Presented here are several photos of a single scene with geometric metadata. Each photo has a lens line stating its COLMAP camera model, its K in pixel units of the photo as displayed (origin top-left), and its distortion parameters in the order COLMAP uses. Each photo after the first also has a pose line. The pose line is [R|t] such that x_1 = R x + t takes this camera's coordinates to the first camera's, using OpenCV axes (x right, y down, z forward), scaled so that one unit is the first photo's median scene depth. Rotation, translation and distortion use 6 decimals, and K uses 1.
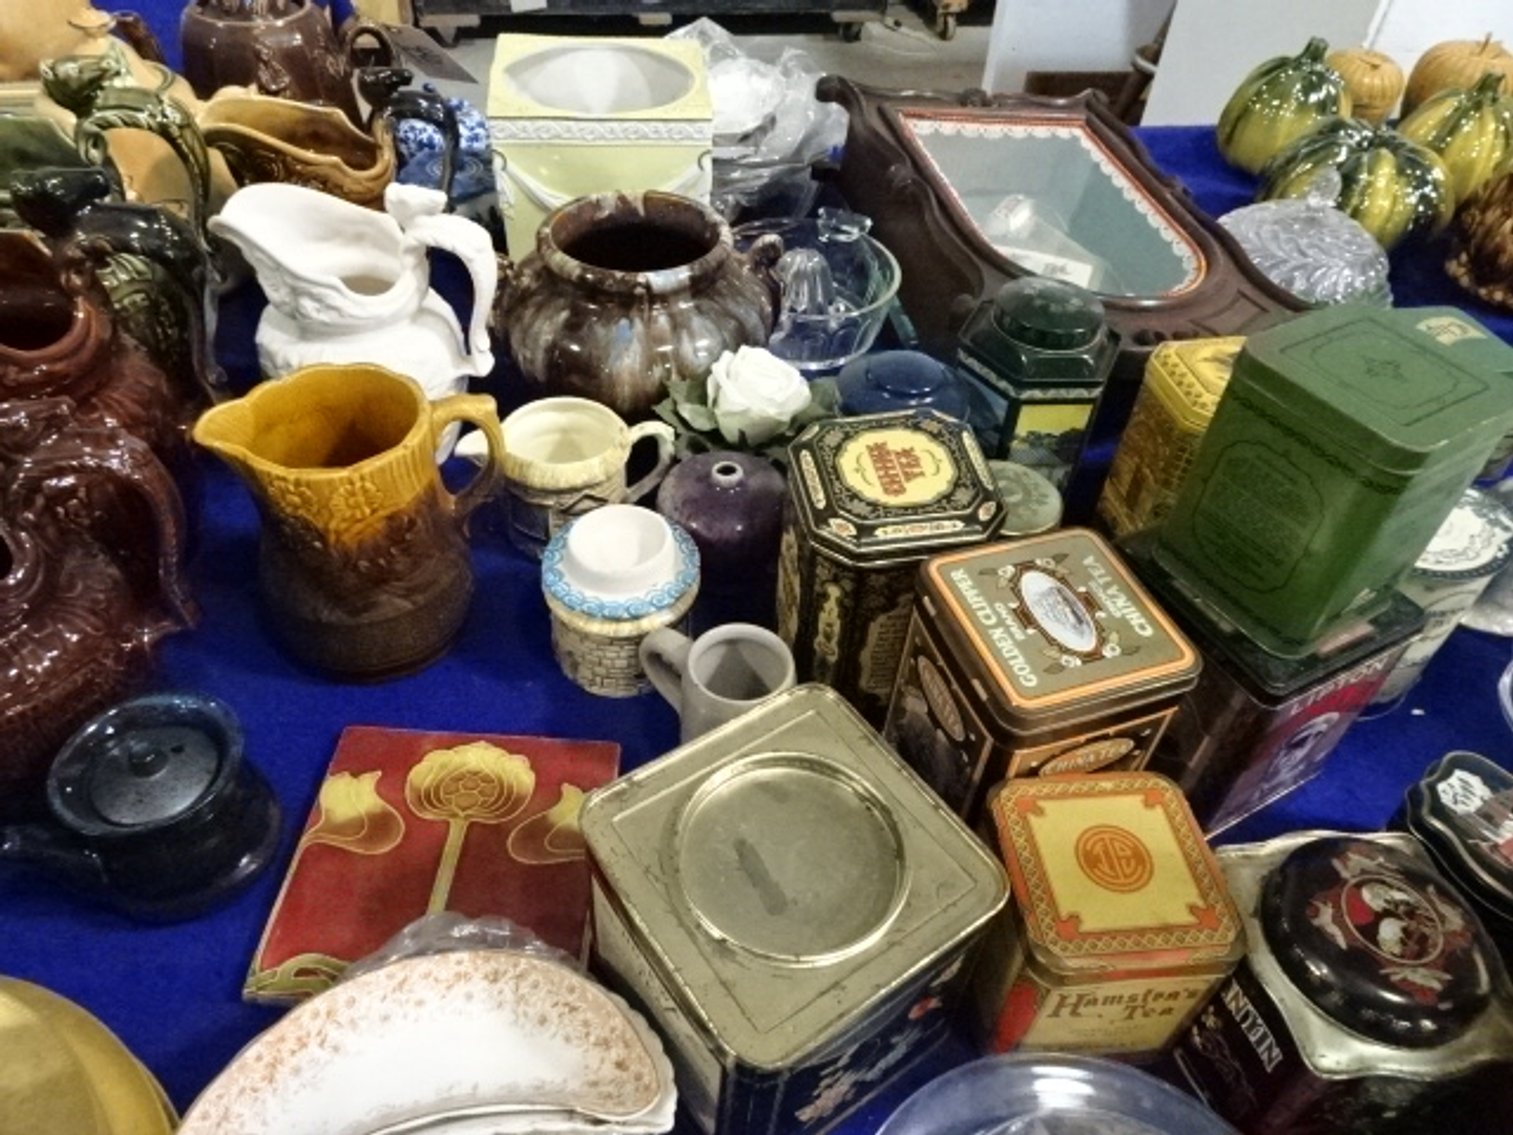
lens RADIAL K [[1071.7, 0, 761.7], [0, 1071.7, 568.7], [0, 0, 1]] dist [0.009953, -0.003514]
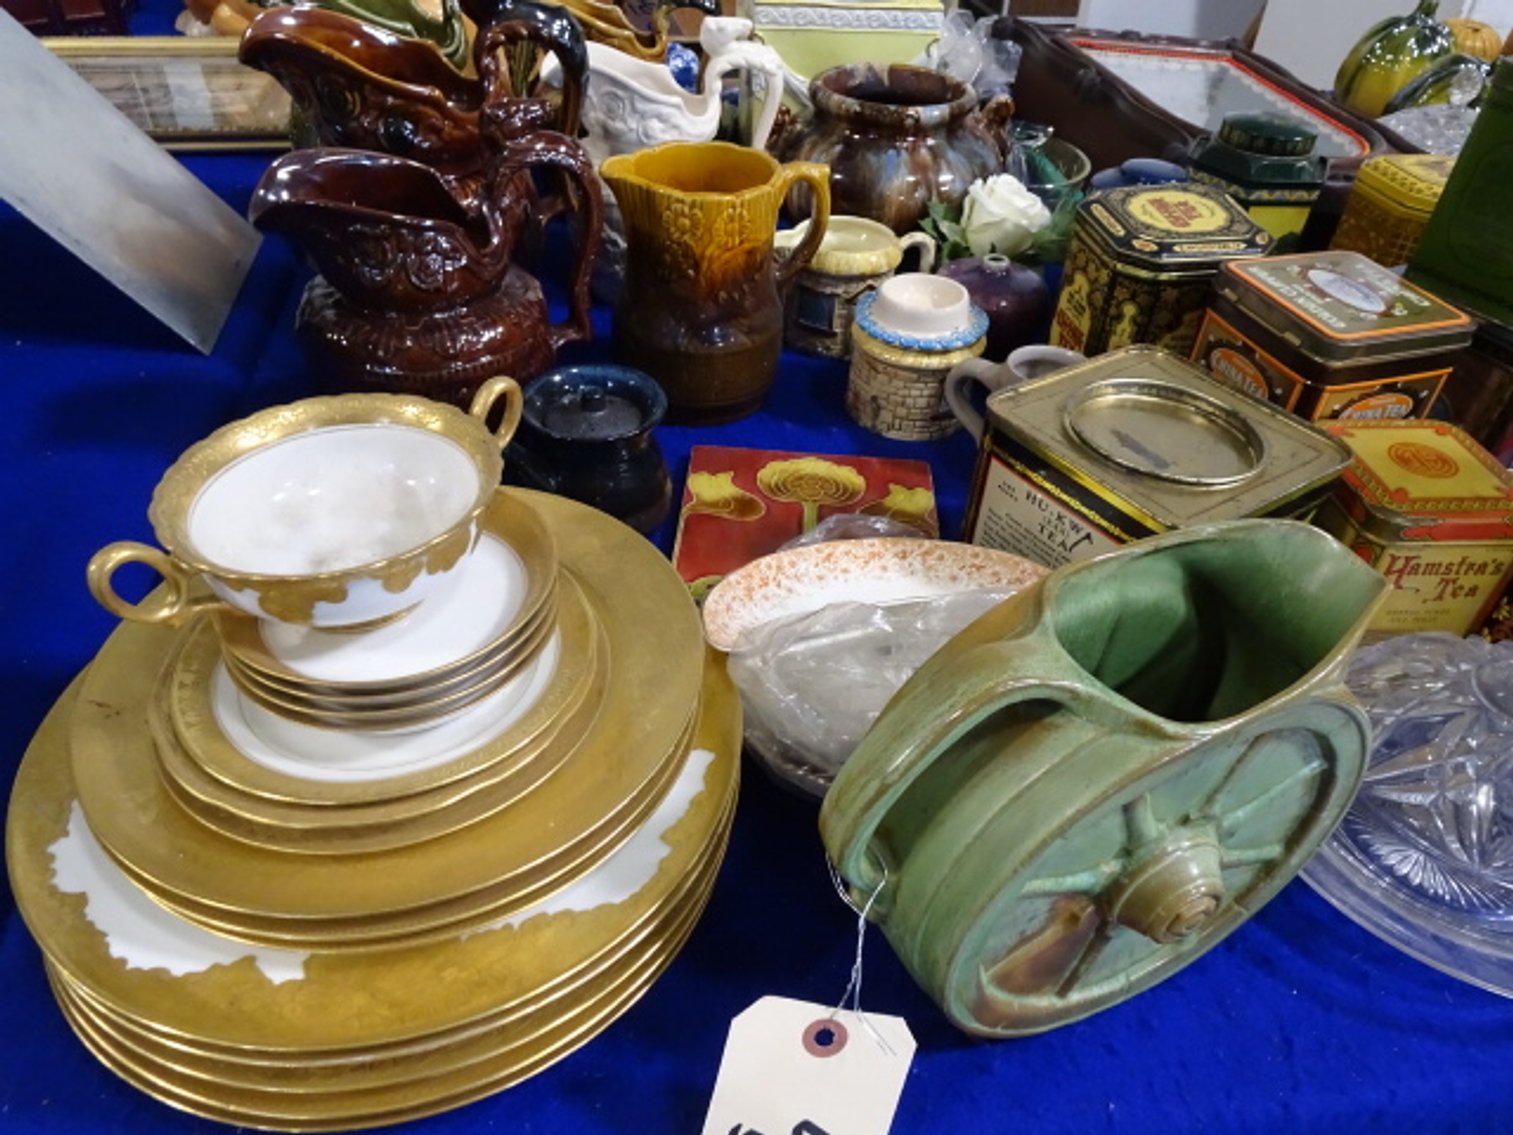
lens RADIAL K [[1076.1, 0, 761.9], [0, 1076.1, 570.1], [0, 0, 1]] dist [-0.005912, 0.024544]
pose [[0.999870, 0.004951, -0.015335, -0.298296], [-0.006238, 0.996360, -0.085020, 0.384454], [0.014858, 0.085104, 0.996261, -0.148274]]
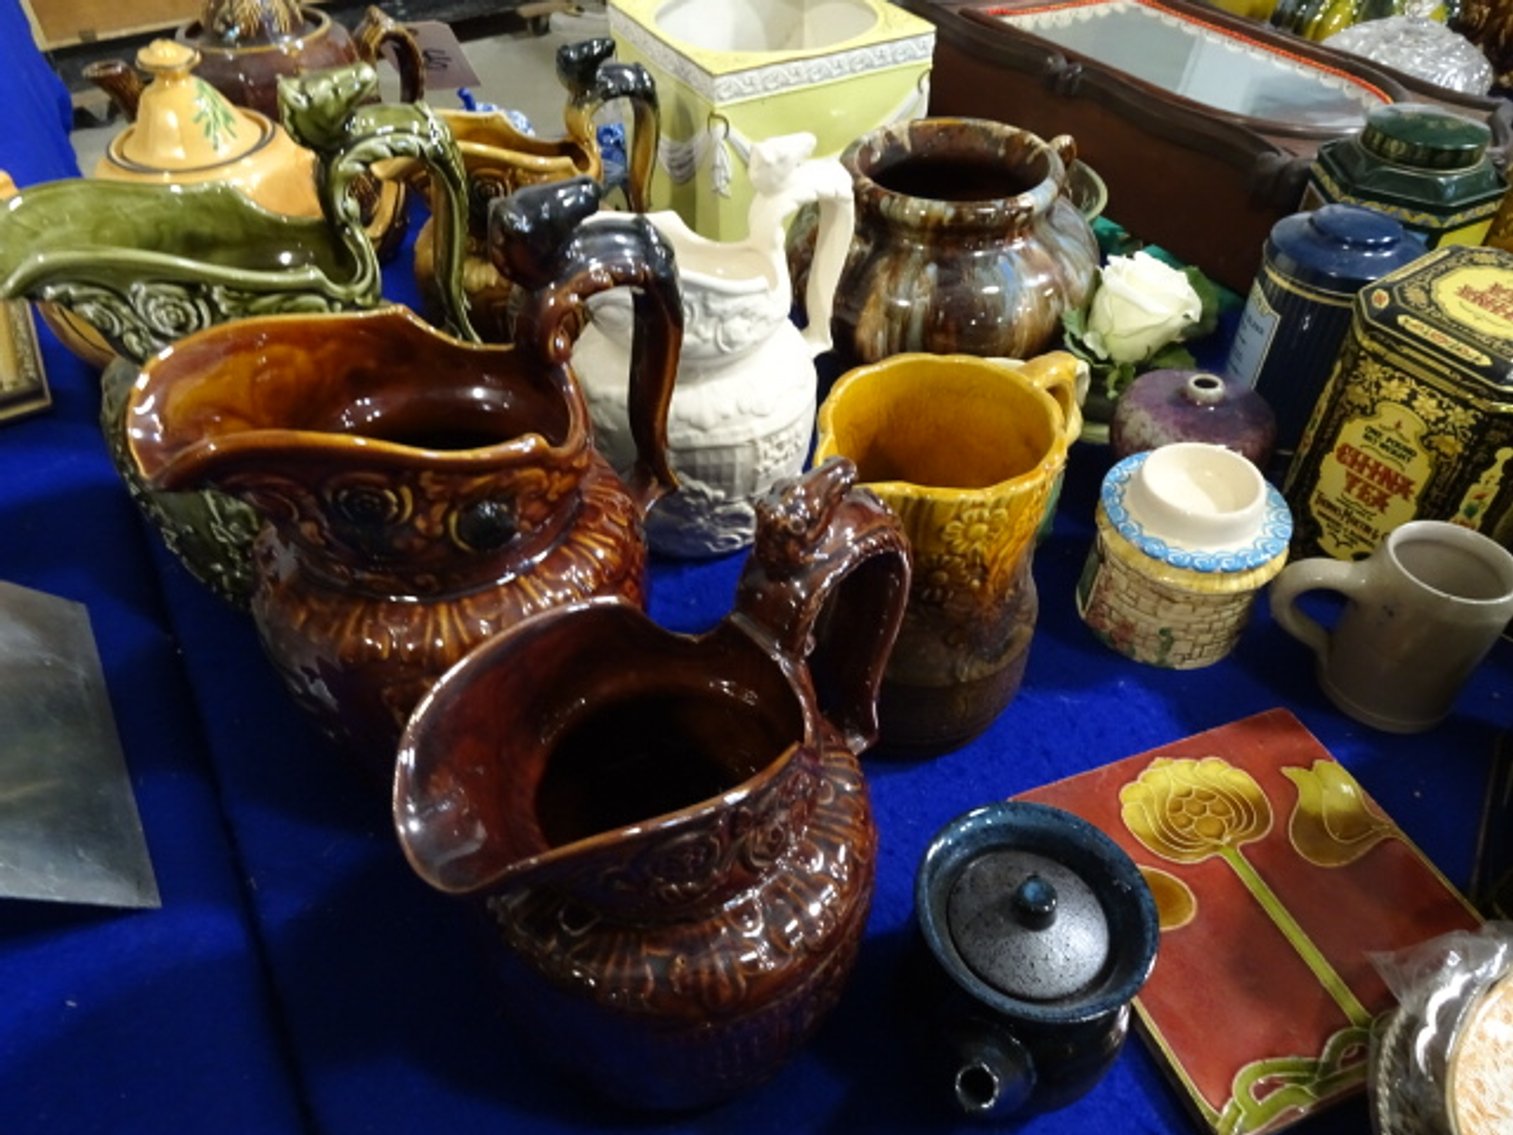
lens RADIAL K [[1071.7, 0, 761.7], [0, 1071.7, 568.7], [0, 0, 1]] dist [0.009953, -0.003514]
pose [[0.923292, -0.305662, 0.232600, -0.695713], [0.305172, 0.951498, 0.039011, -0.104581], [-0.233242, 0.034964, 0.971790, 0.263694]]
